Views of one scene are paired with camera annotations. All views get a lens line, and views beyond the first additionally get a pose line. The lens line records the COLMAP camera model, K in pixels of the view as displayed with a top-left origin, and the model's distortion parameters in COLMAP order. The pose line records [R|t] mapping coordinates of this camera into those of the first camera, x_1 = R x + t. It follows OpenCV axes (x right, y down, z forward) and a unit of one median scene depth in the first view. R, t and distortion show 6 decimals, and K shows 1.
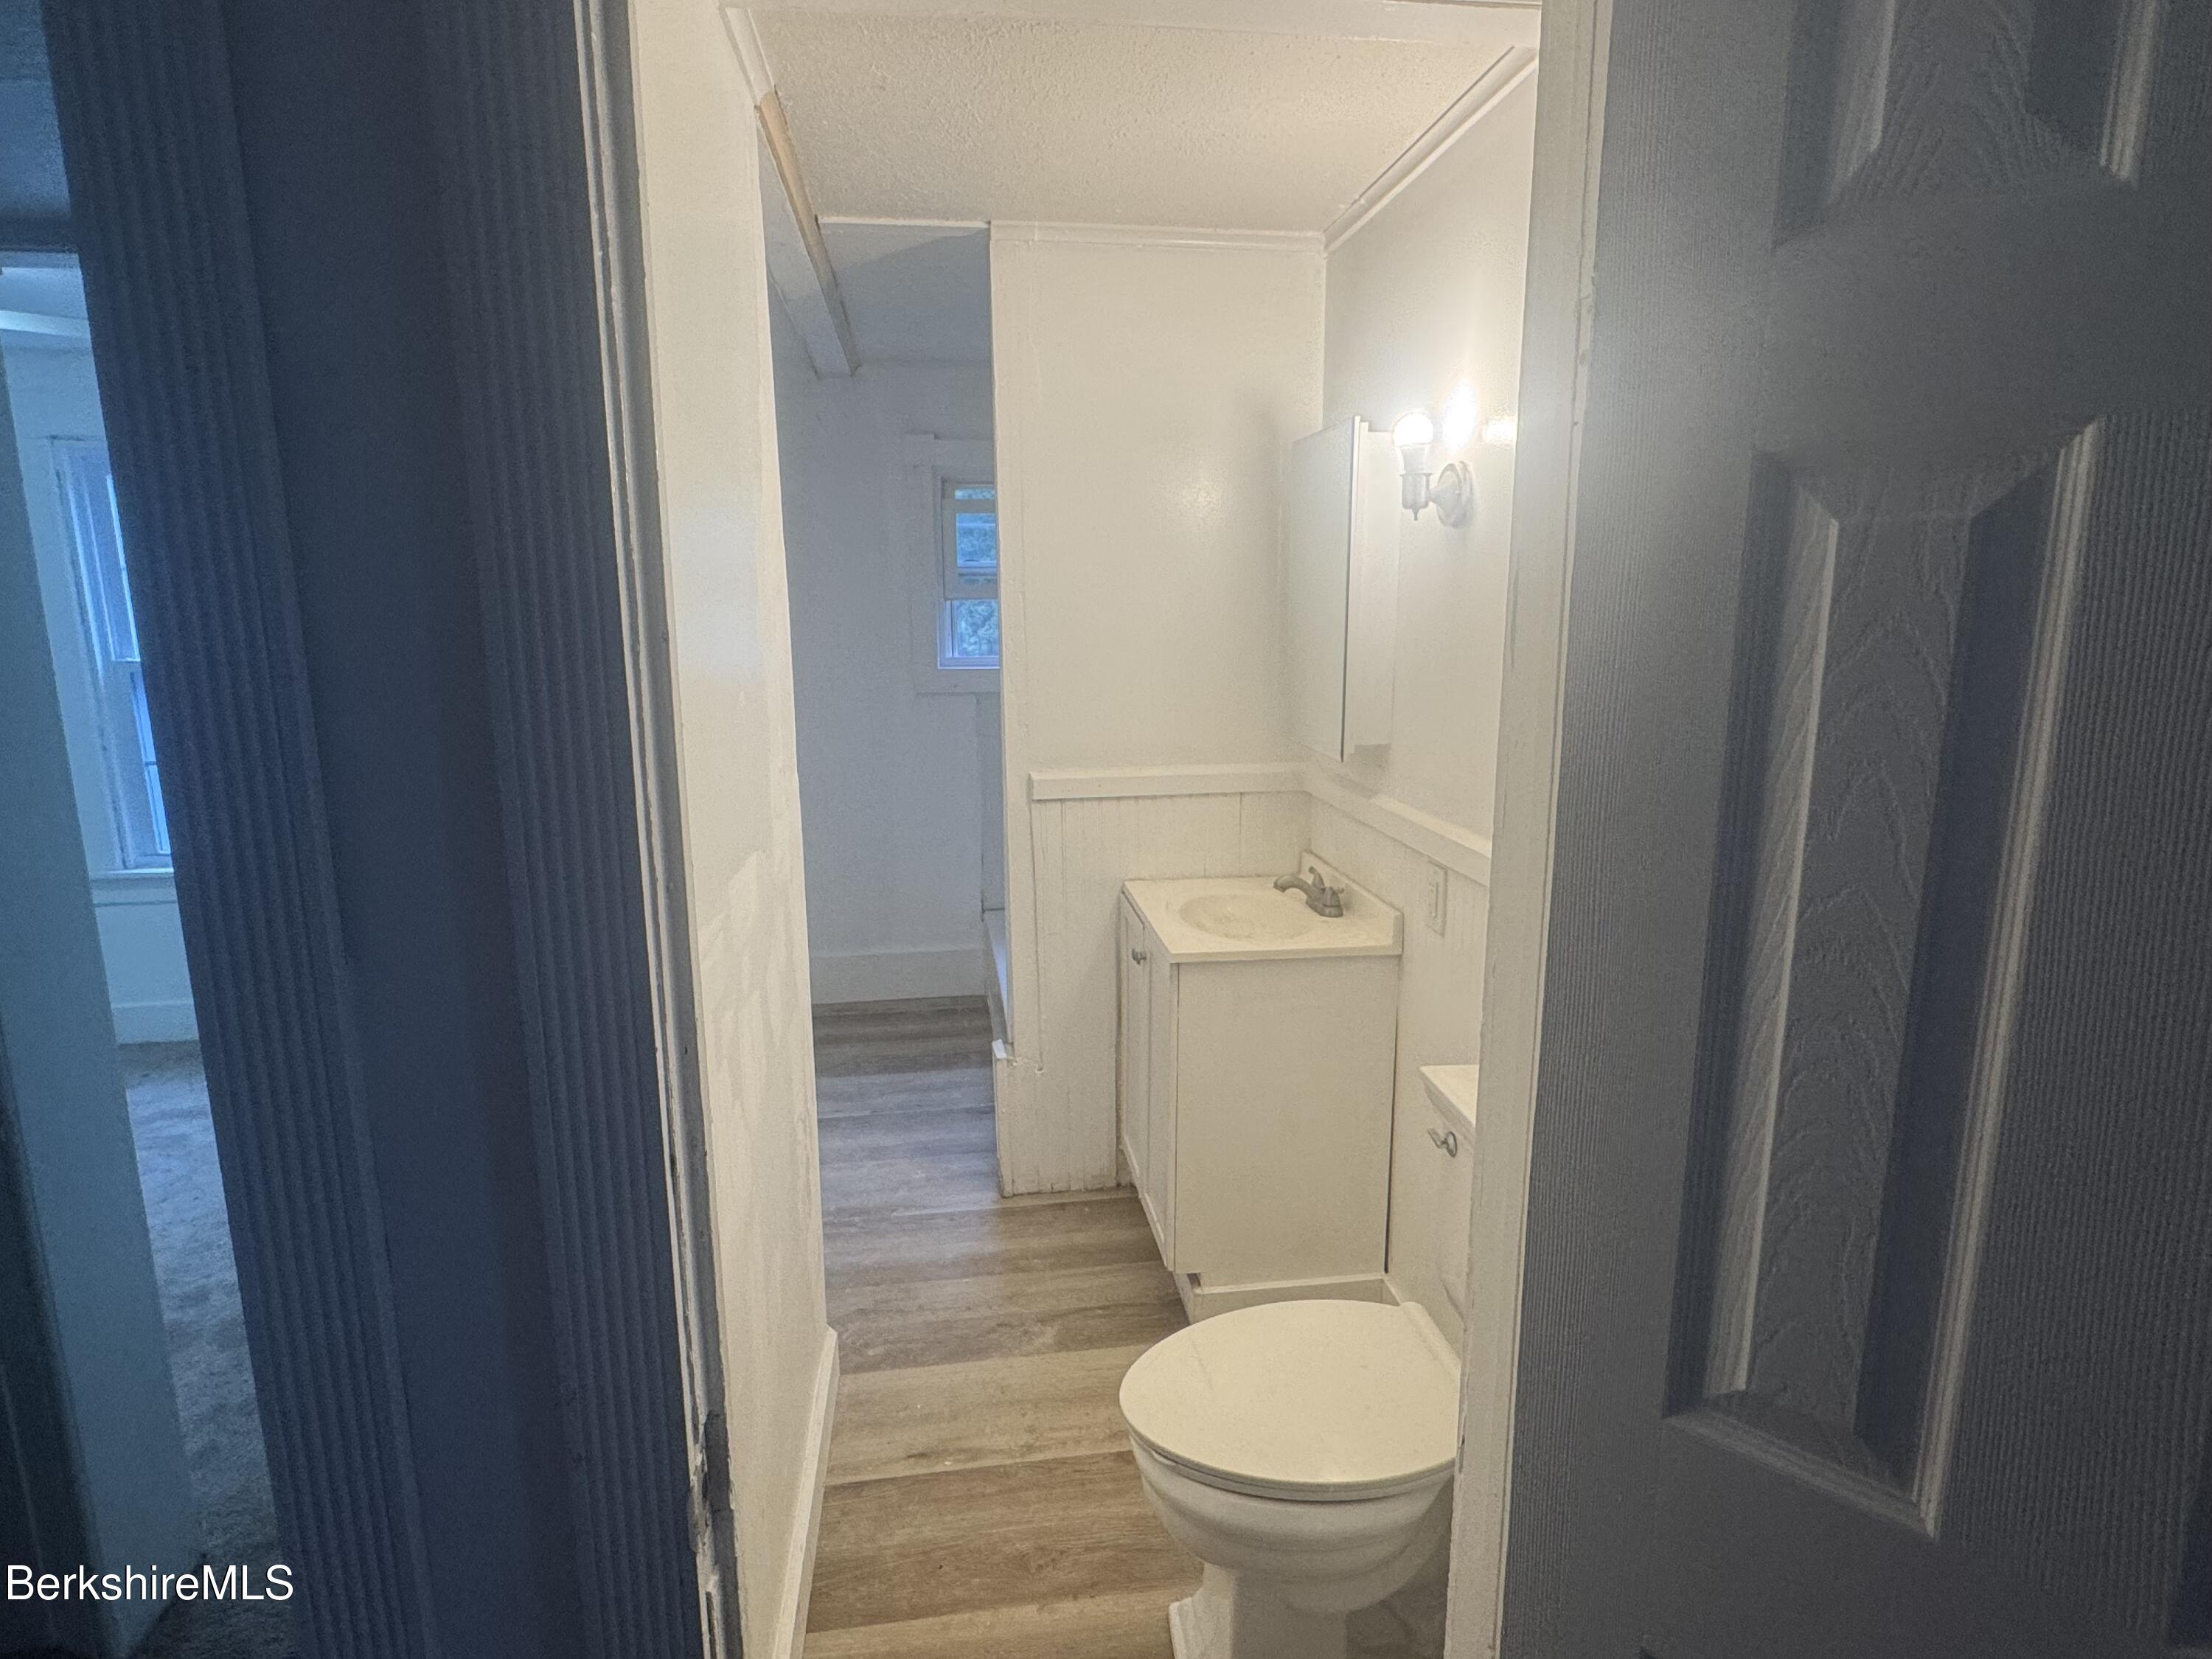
lens RADIAL K [[1166.8, 0, 1108.3], [0, 1166.8, 817.2], [0, 0, 1]] dist [-0.005599, -0.000606]
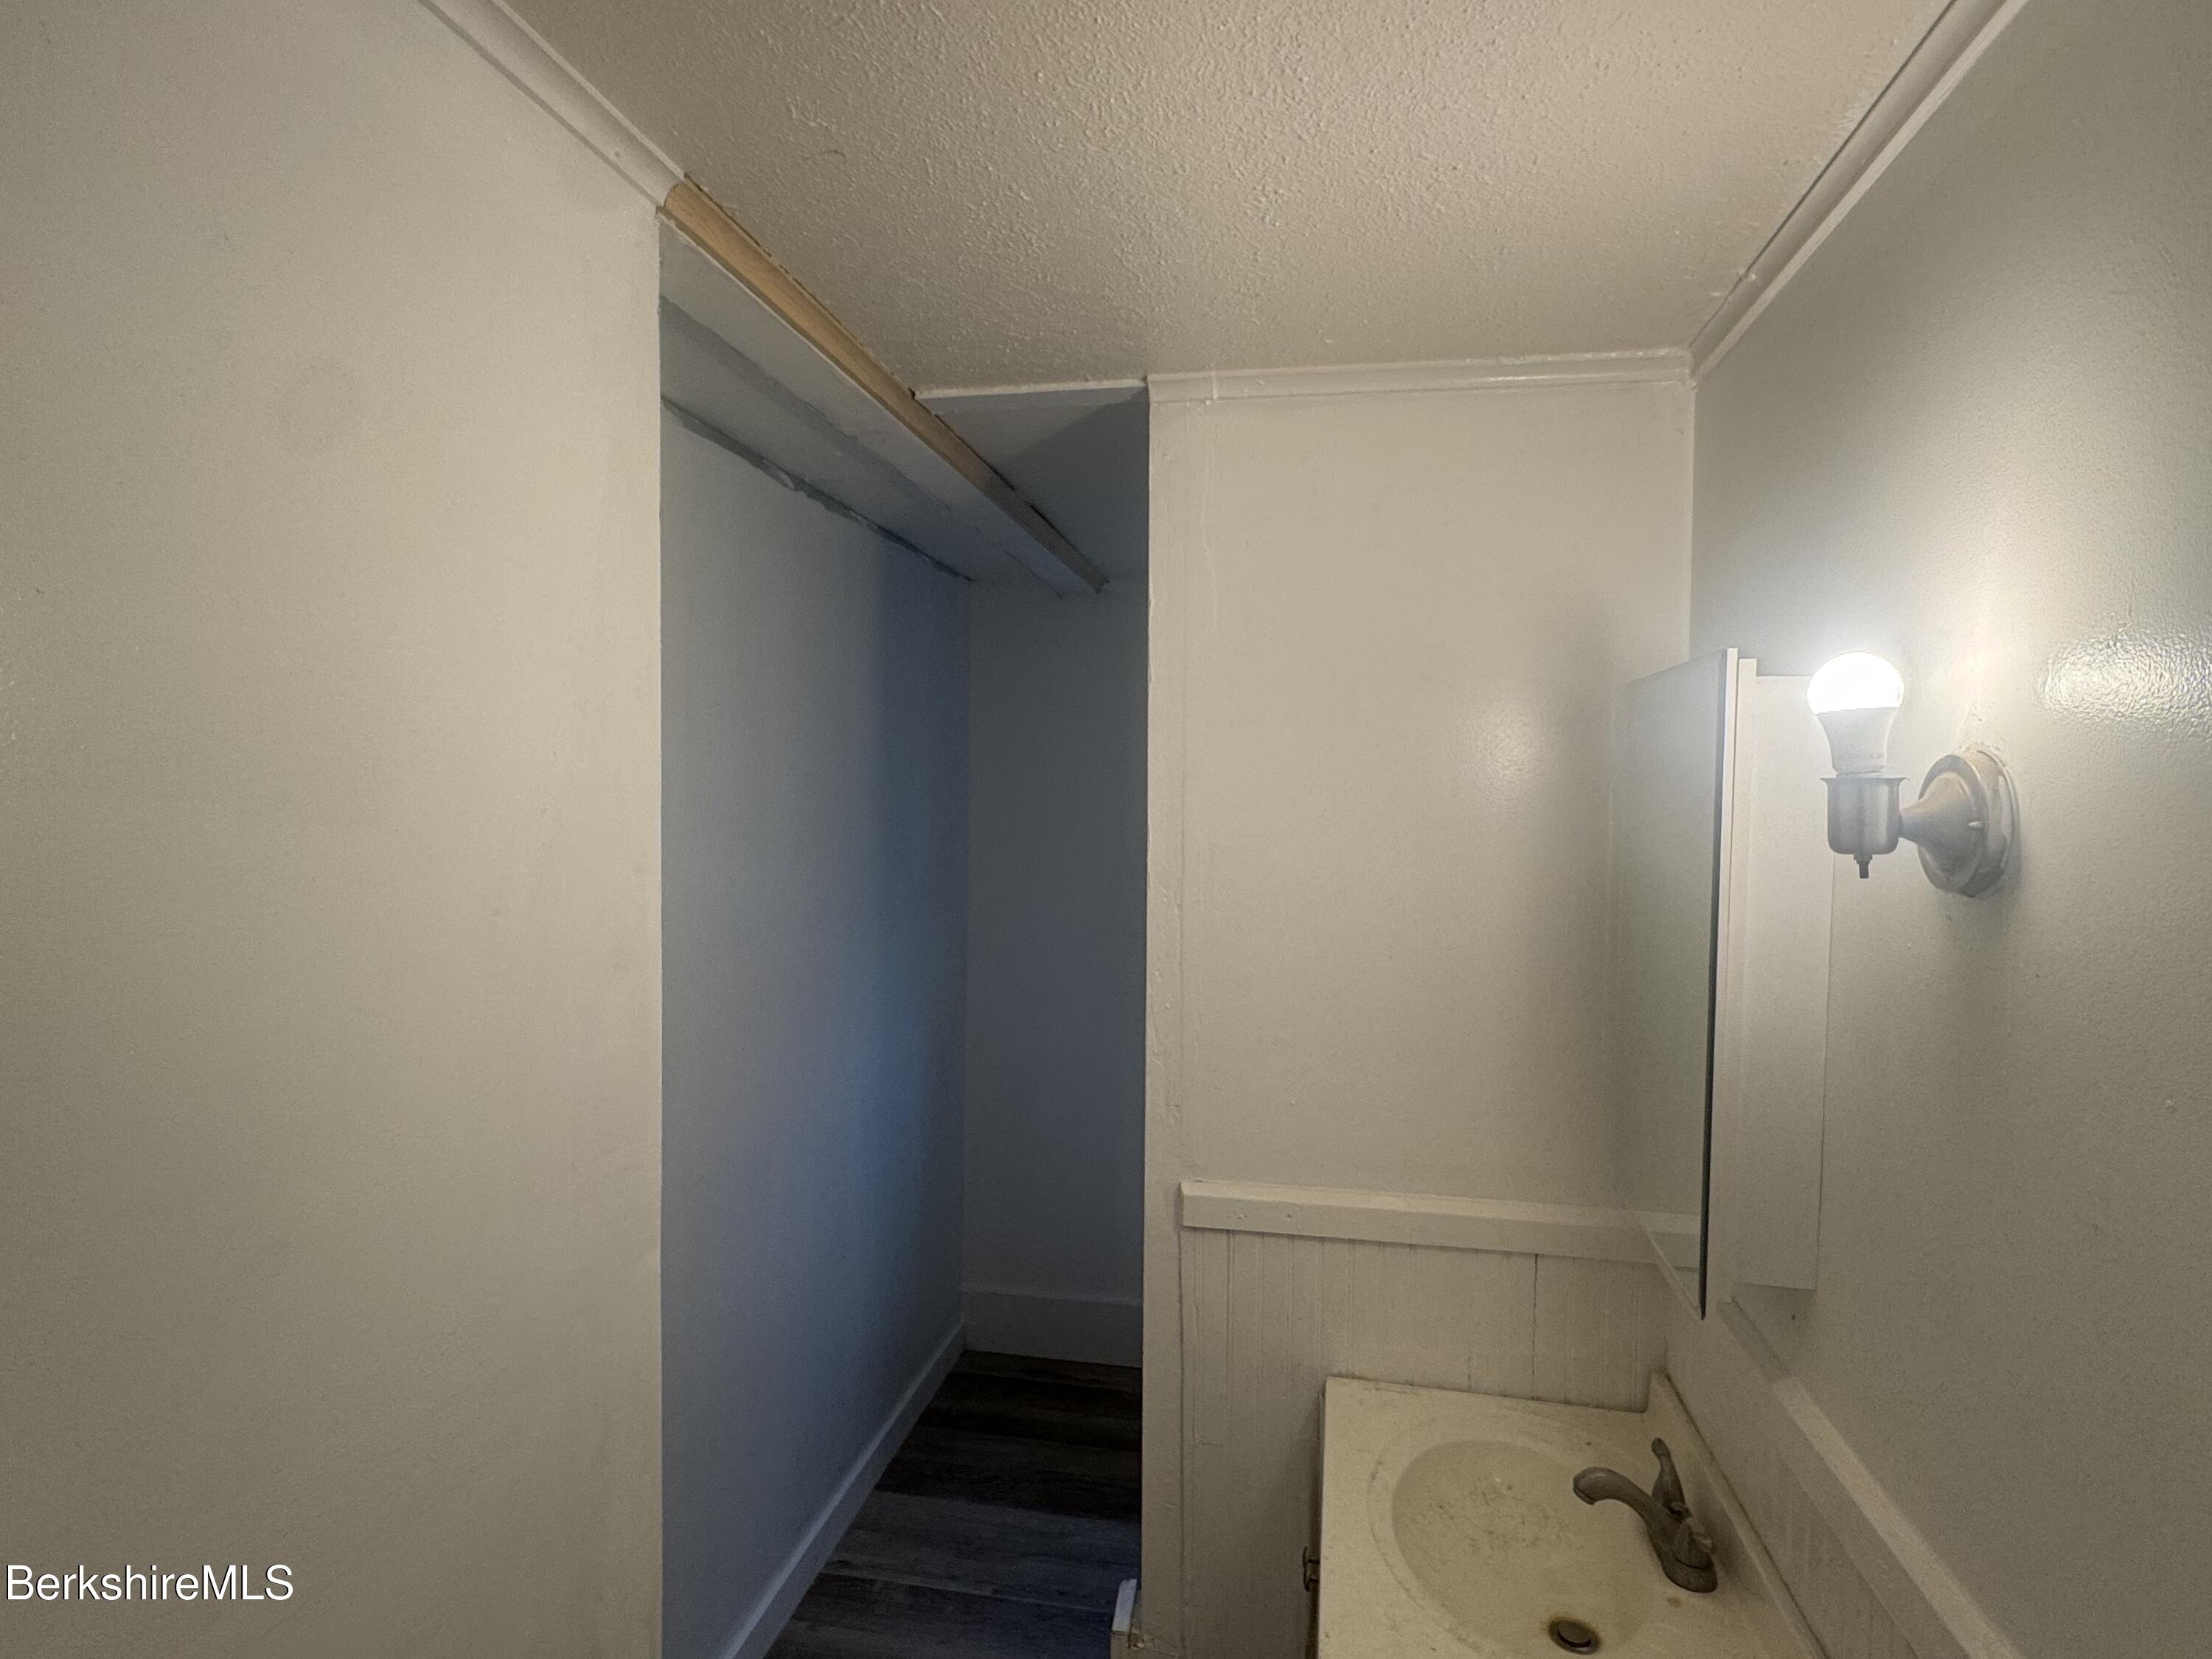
lens RADIAL K [[1166.8, 0, 1108.3], [0, 1166.8, 817.2], [0, 0, 1]] dist [-0.005599, -0.000606]
pose [[0.943811, 0.030717, -0.329054, 0.137372], [-0.084878, 0.984803, -0.151520, -0.186207], [0.319399, 0.170935, 0.932076, 0.491706]]
